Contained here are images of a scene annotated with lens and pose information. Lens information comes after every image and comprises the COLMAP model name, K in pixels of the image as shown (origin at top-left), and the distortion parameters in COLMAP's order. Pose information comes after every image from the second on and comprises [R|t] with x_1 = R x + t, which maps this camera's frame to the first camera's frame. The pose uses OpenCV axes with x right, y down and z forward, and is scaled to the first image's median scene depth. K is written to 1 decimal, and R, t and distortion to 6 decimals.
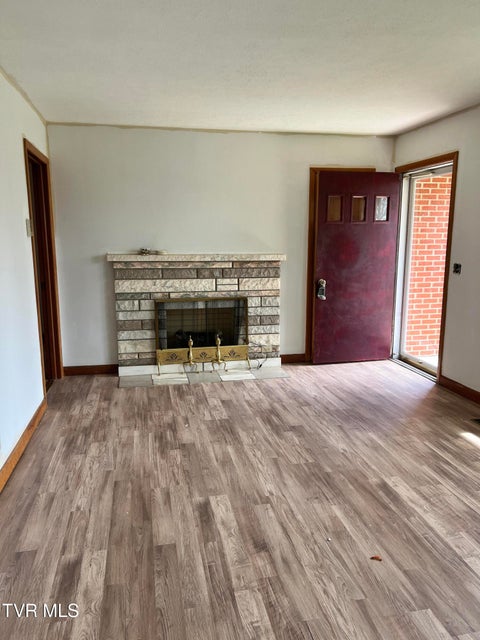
lens RADIAL K [[483.8, 0, 240.0], [0, 483.8, 320.0], [0, 0, 1]] dist [0.060533, -0.053294]
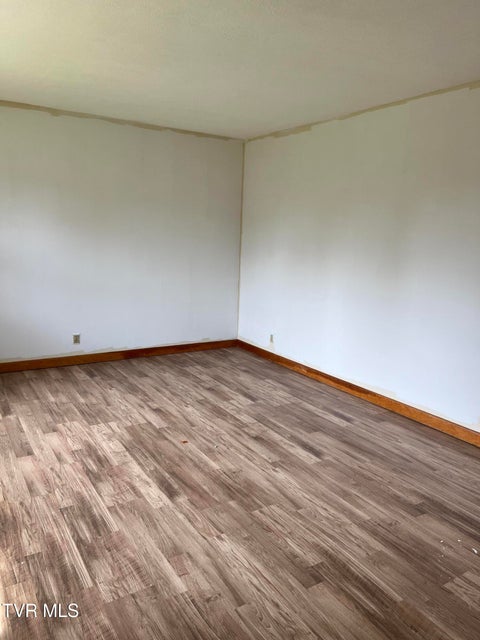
lens RADIAL K [[483.8, 0, 240.0], [0, 483.8, 320.0], [0, 0, 1]] dist [0.060533, -0.053294]
pose [[-0.937810, 0.023151, -0.346375, 0.497614], [-0.098276, 0.939251, 0.328859, -0.305507], [0.332947, 0.342448, -0.878565, 1.783715]]
